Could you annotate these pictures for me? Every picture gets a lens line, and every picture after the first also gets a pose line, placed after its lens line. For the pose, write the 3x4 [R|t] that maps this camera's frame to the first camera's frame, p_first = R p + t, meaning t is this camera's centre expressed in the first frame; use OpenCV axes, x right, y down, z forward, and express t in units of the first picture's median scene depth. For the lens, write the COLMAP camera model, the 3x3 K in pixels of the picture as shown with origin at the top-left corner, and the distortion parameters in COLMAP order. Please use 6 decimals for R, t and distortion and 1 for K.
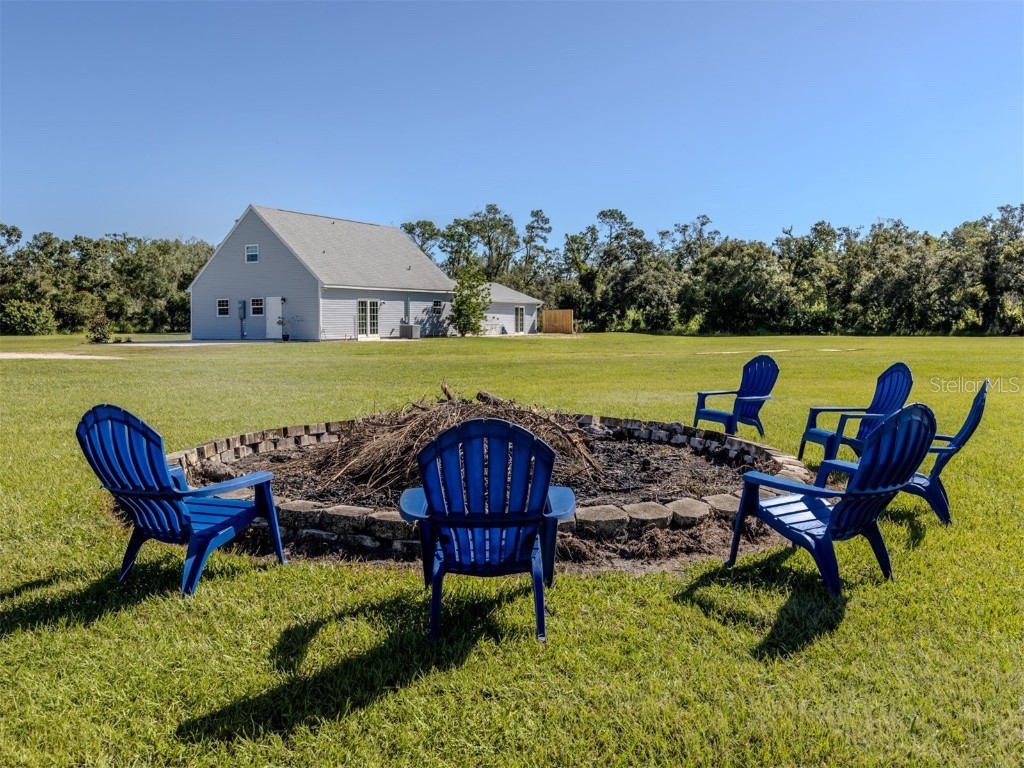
lens RADIAL K [[909.4, 0, 512.0], [0, 909.4, 384.0], [0, 0, 1]] dist [-0.000490, 0.001690]
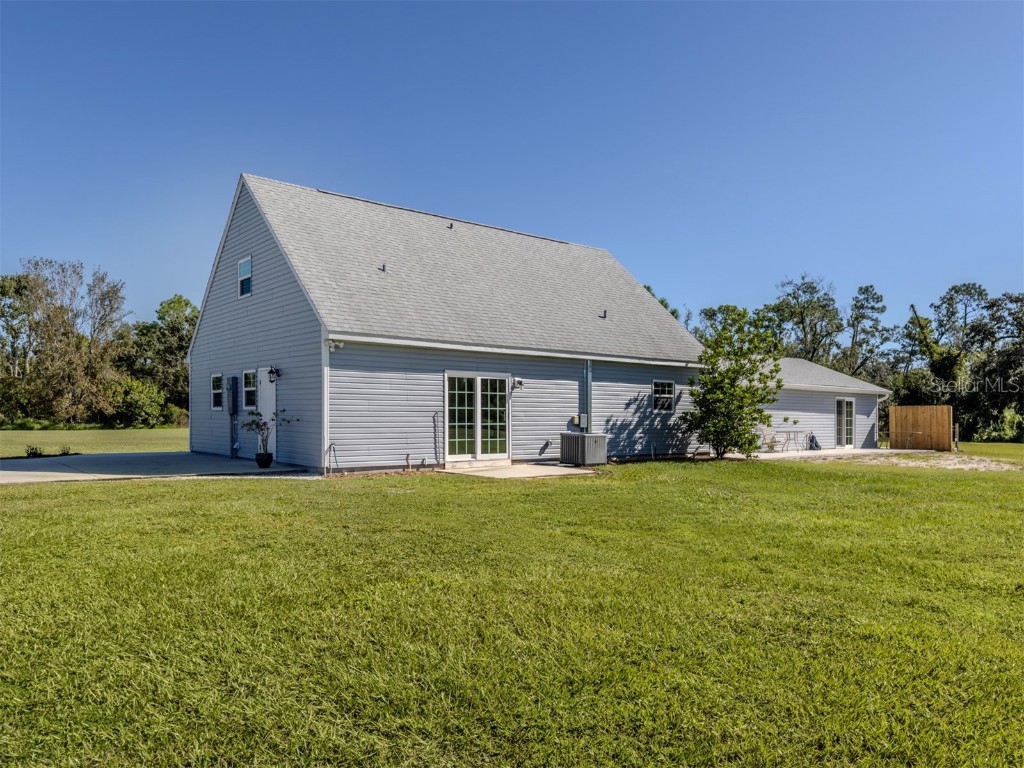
lens RADIAL K [[909.4, 0, 512.0], [0, 909.4, 384.0], [0, 0, 1]] dist [-0.000490, 0.001690]
pose [[0.942553, 0.002454, -0.334049, 0.002719], [-0.037911, 0.994298, -0.099666, -0.038415], [0.331899, 0.106605, 0.937272, 0.503919]]
